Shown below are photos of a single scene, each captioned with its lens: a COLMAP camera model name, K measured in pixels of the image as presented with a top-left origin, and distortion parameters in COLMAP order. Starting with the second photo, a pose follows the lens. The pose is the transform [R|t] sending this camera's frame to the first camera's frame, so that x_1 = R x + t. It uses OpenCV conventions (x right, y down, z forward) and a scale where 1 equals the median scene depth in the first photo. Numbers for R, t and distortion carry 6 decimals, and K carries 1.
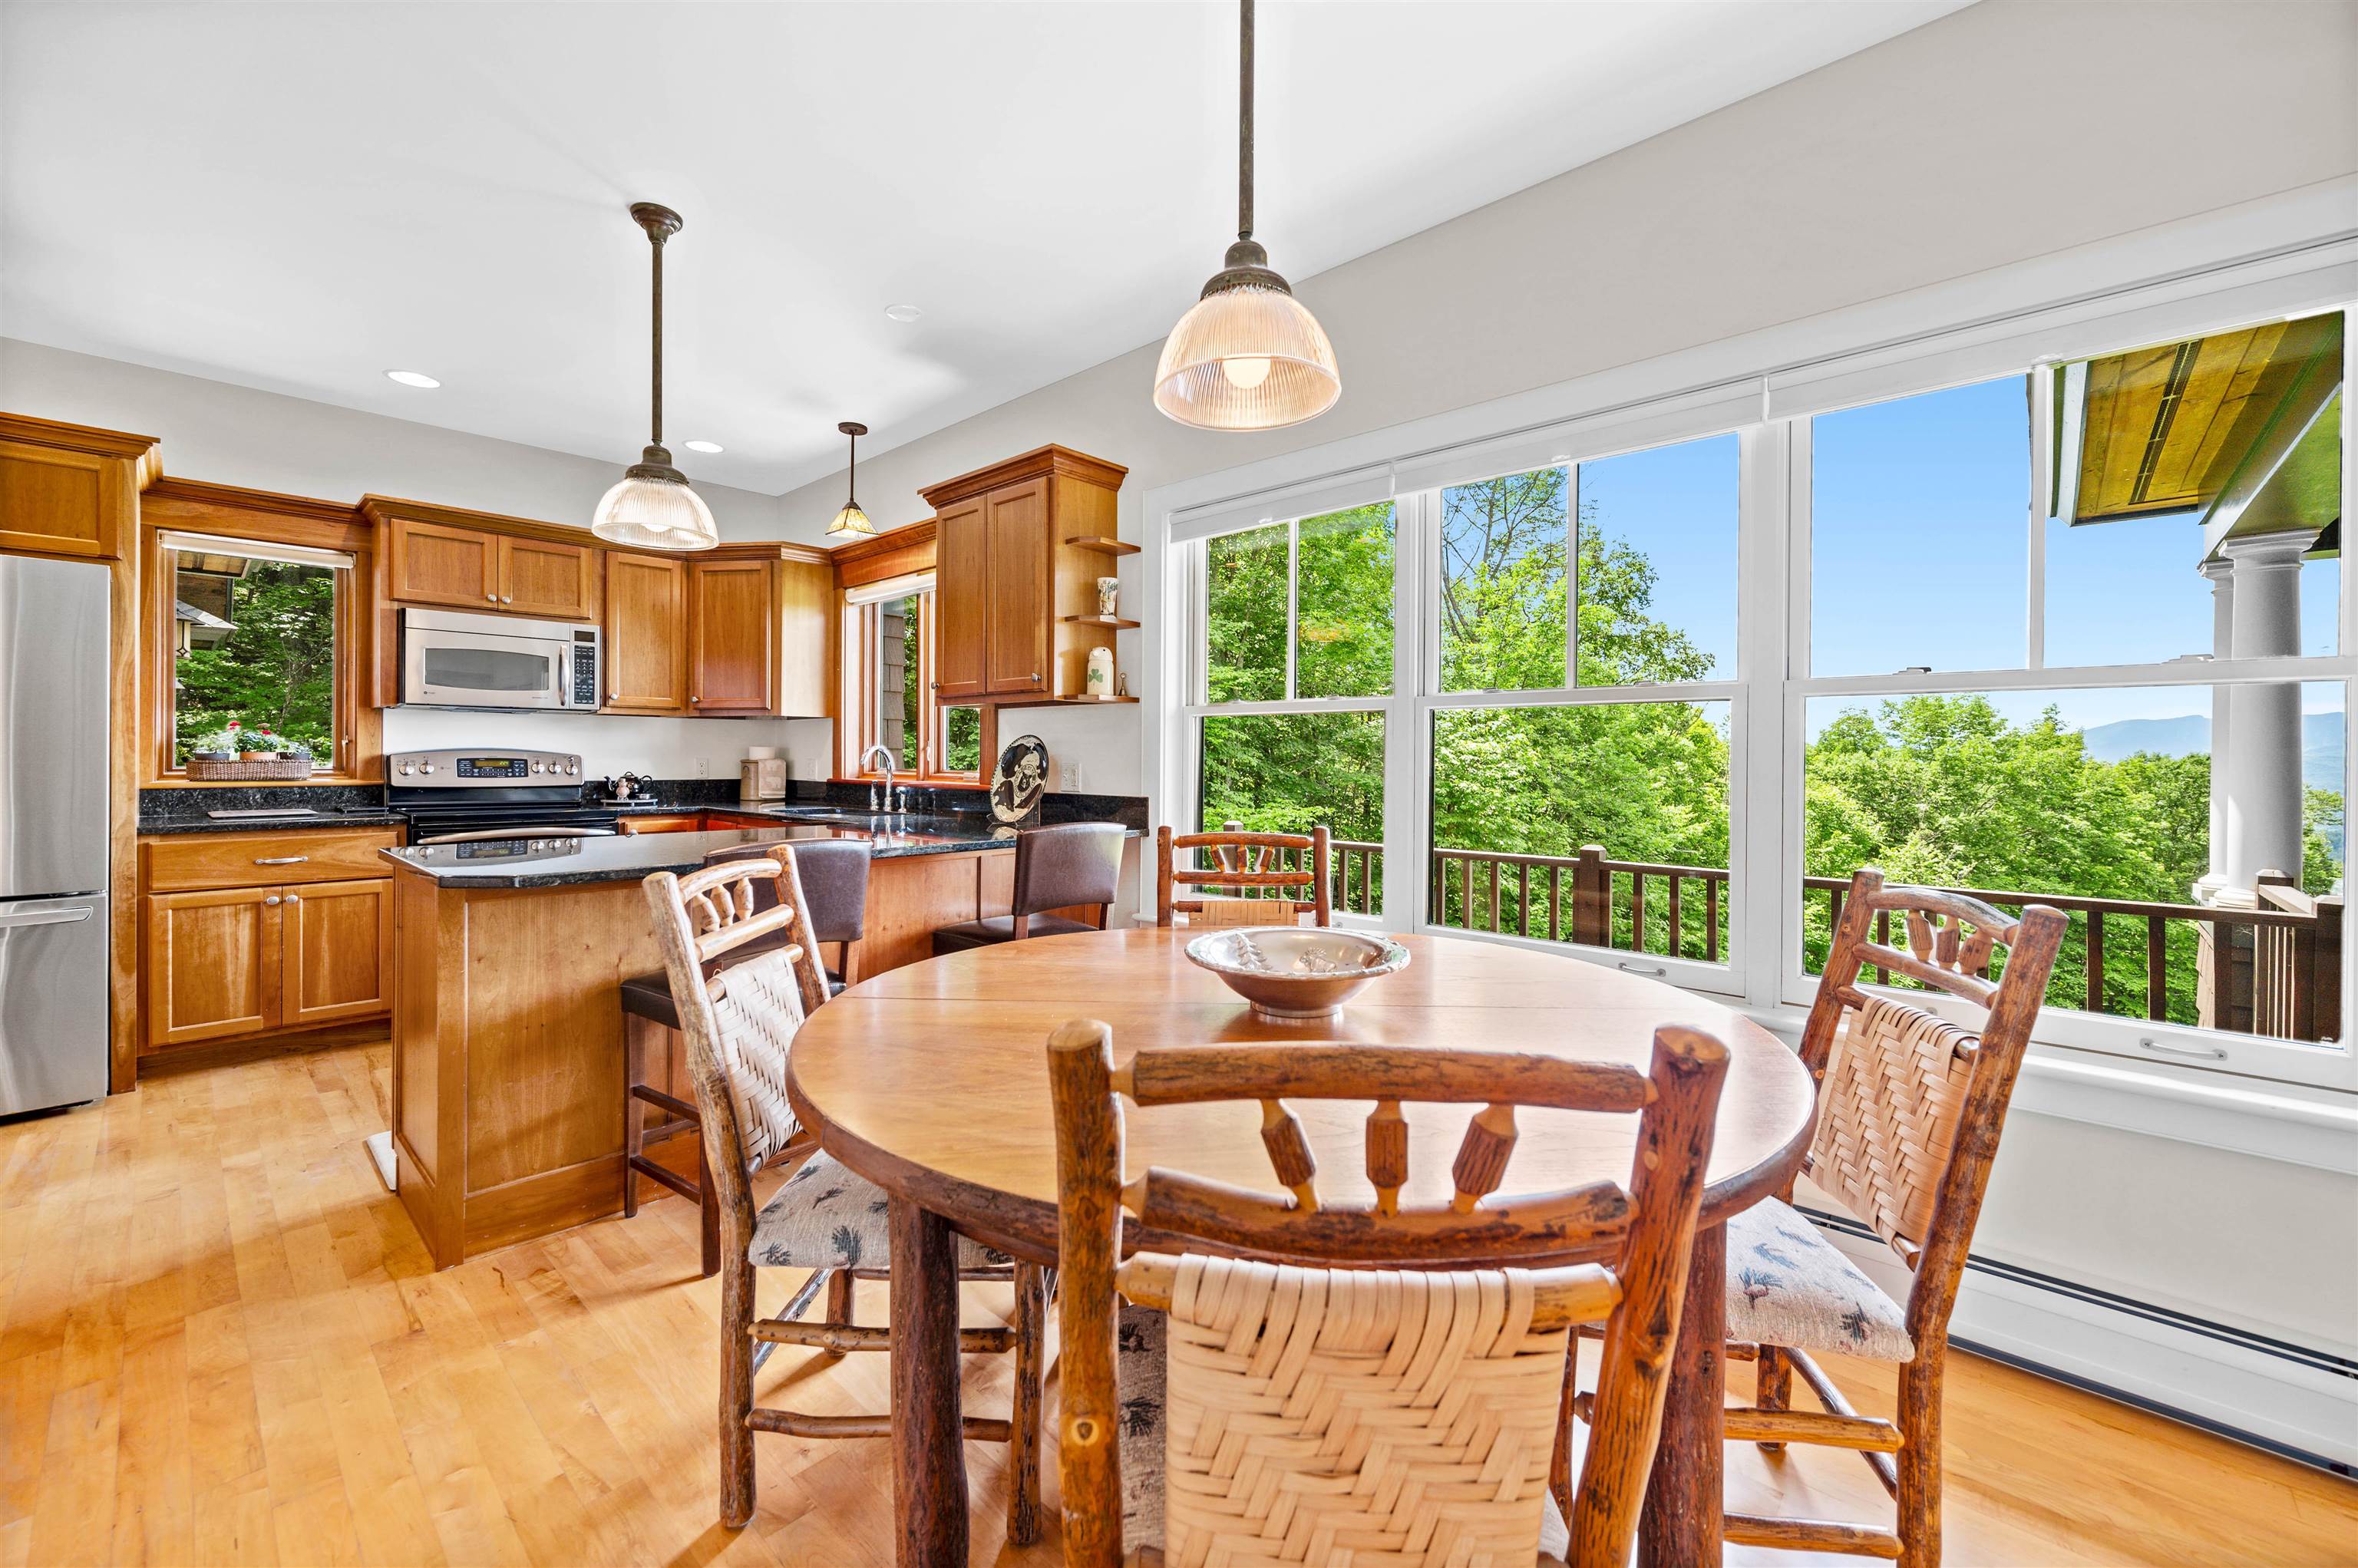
lens RADIAL K [[943.8, 0, 1173.7], [0, 943.8, 760.8], [0, 0, 1]] dist [-0.001634, 0.000959]
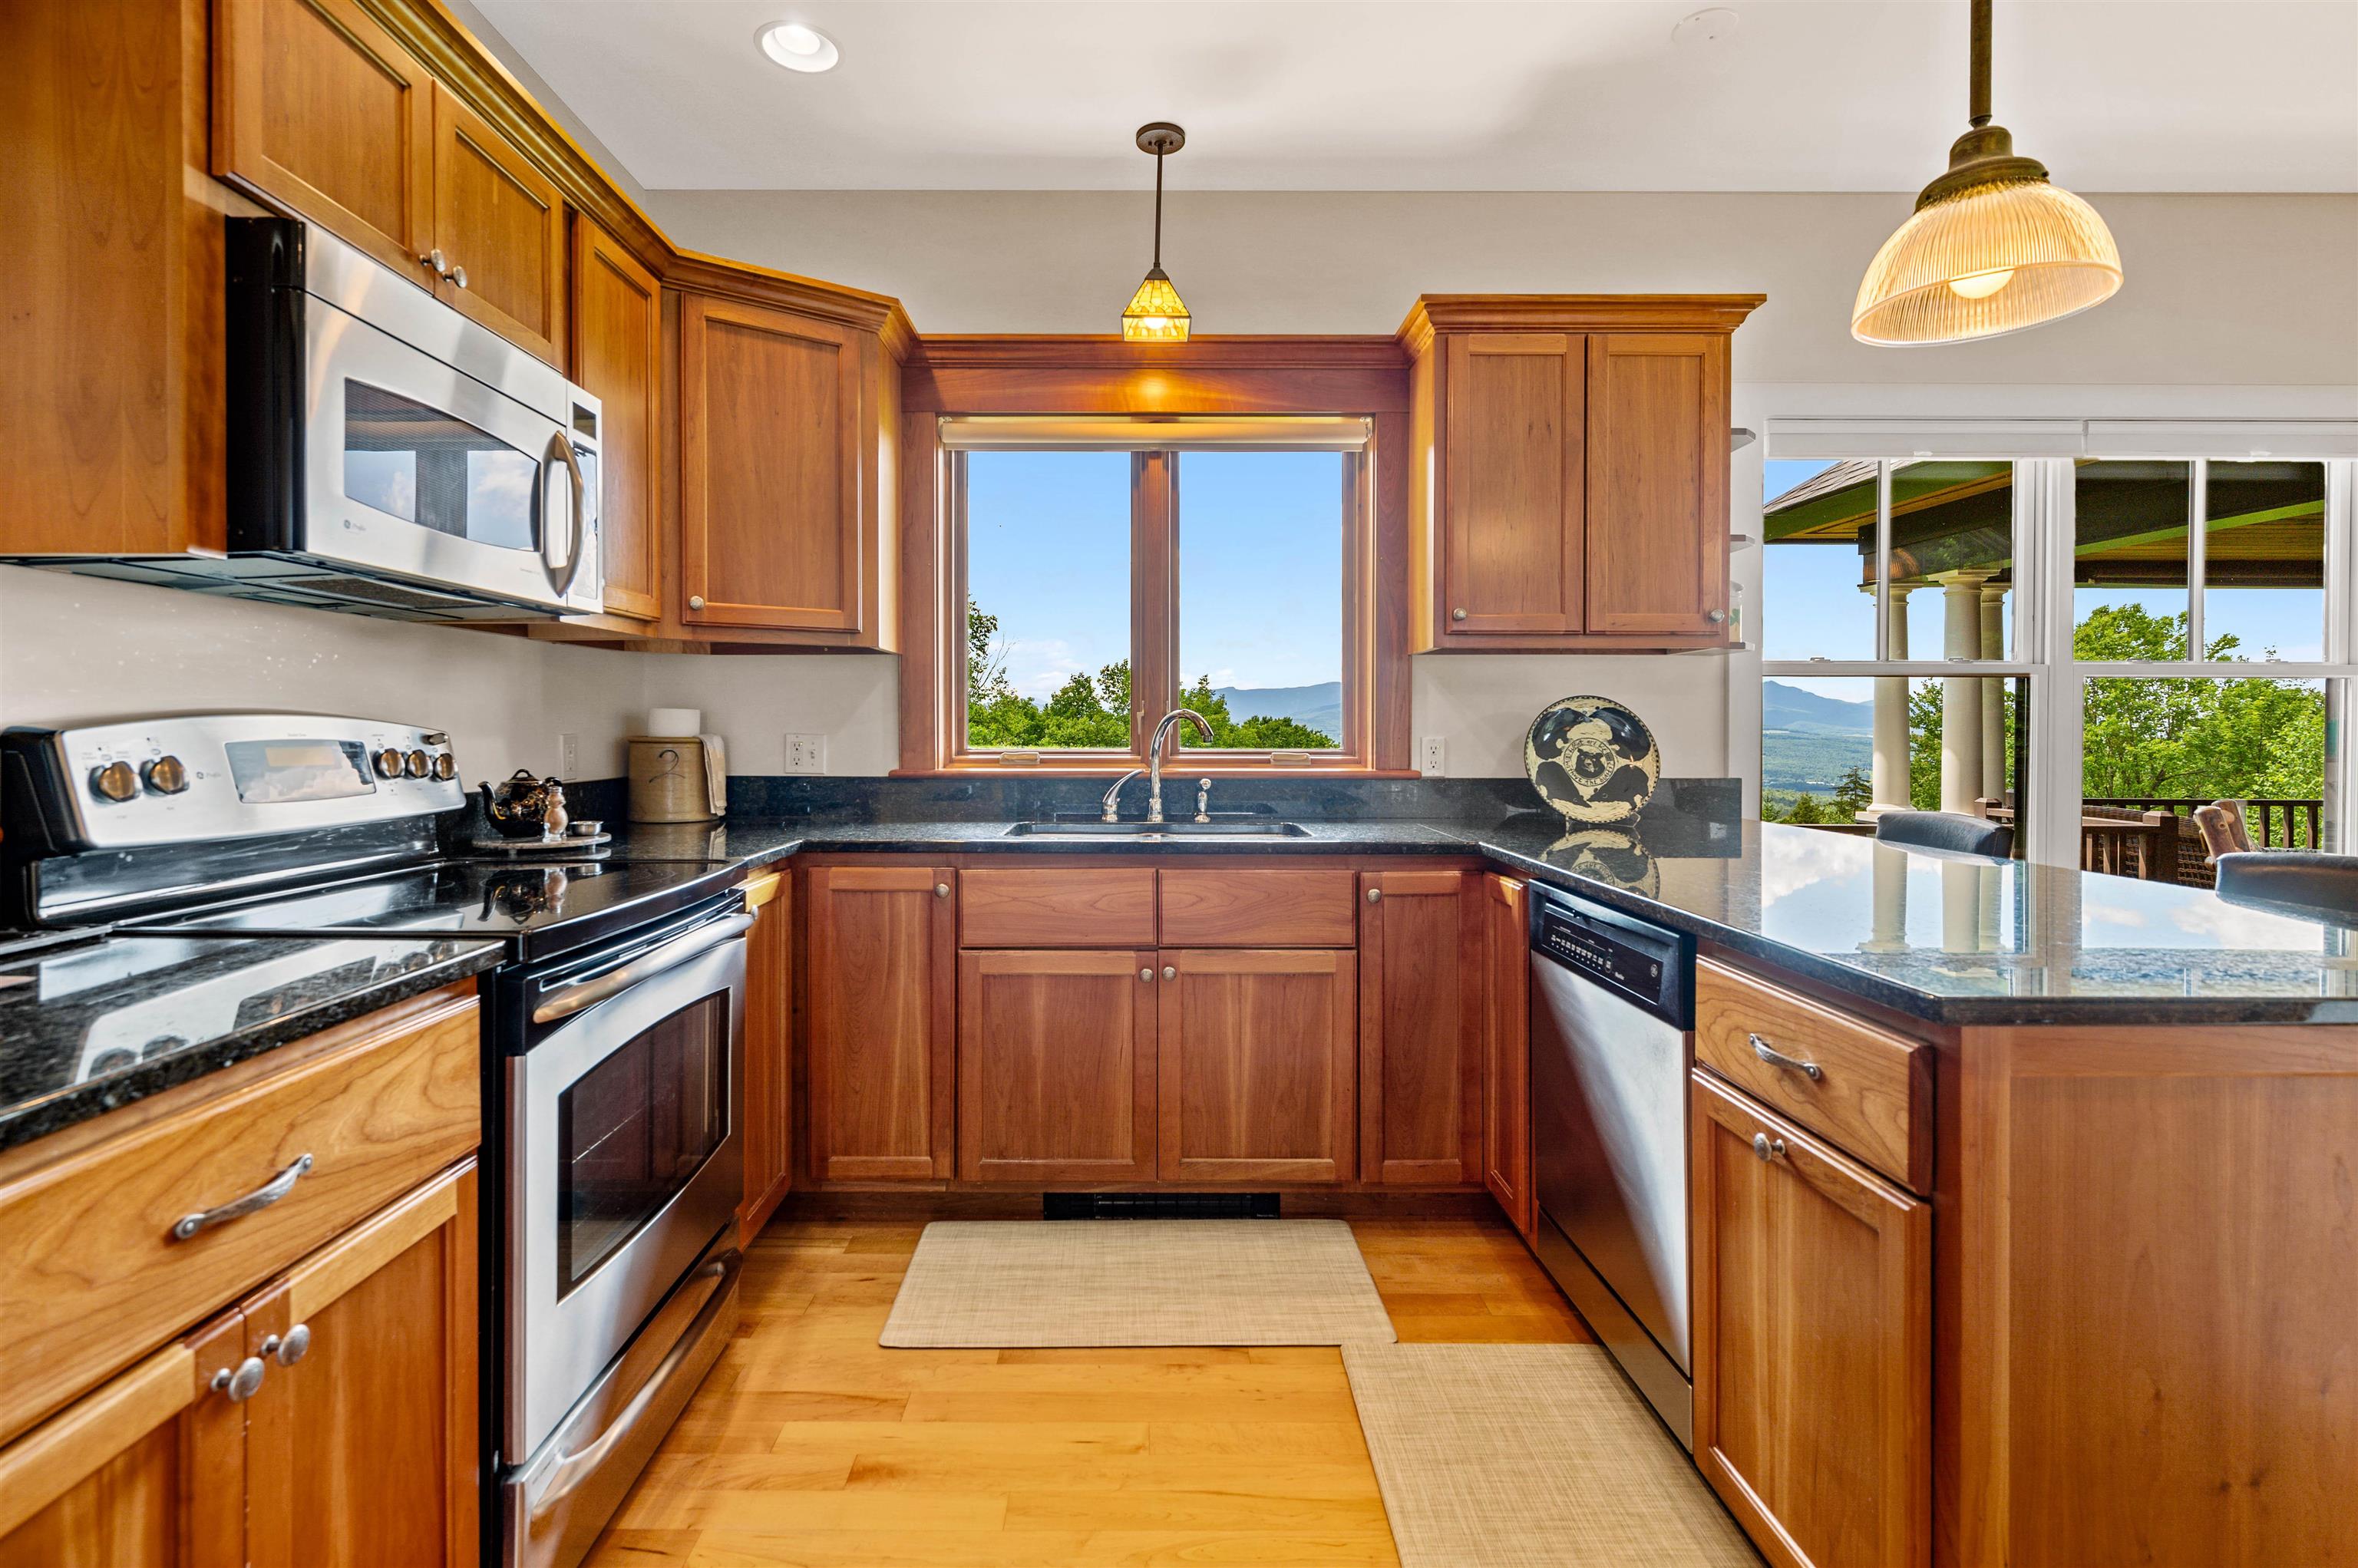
lens RADIAL K [[1094.7, 0, 1157.4], [0, 1094.7, 728.1], [0, 0, 1]] dist [0.002177, 0.000501]
pose [[0.730254, -0.006900, 0.683141, -0.829304], [0.005349, 0.999976, 0.004383, -0.007853], [-0.683155, 0.000453, 0.730273, 0.557345]]
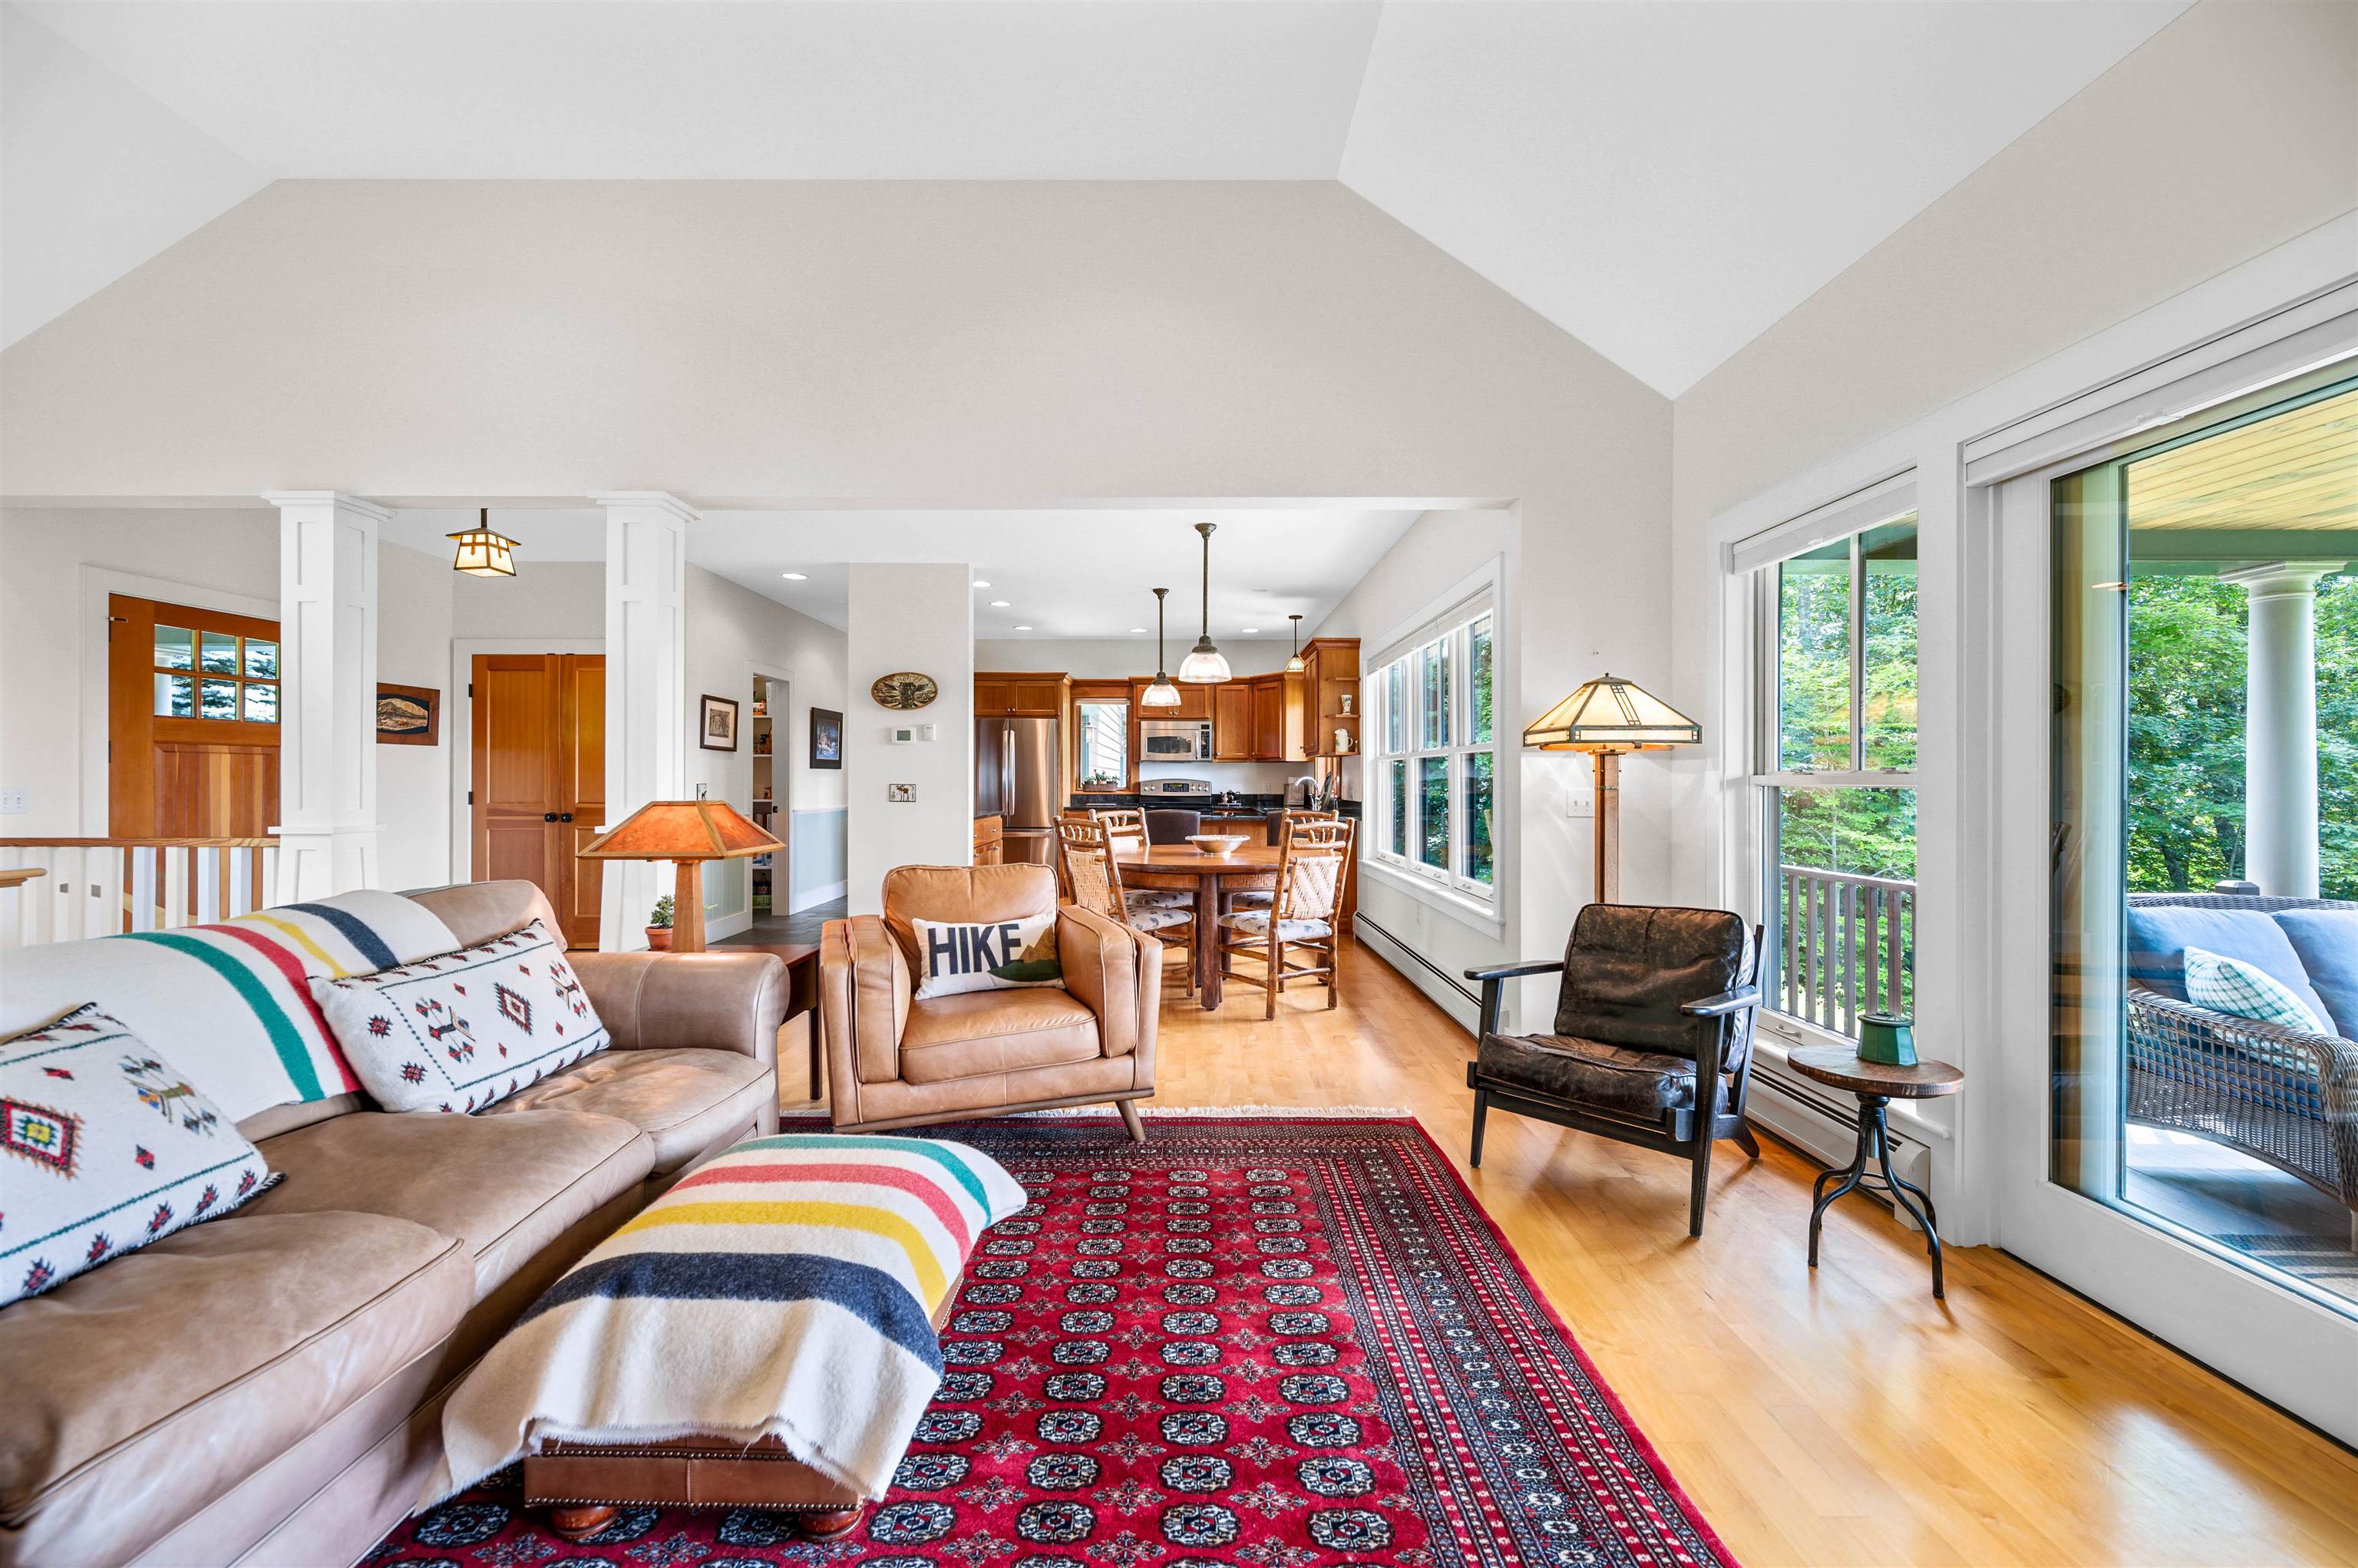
lens RADIAL K [[943.8, 0, 1178.0], [0, 943.8, 782.5], [0, 0, 1]] dist [-0.001634, 0.000959]
pose [[0.685169, -0.004610, -0.728369, 0.985750], [0.000185, 0.999981, -0.006155, 0.009957], [0.728384, 0.004083, 0.685157, -0.574469]]
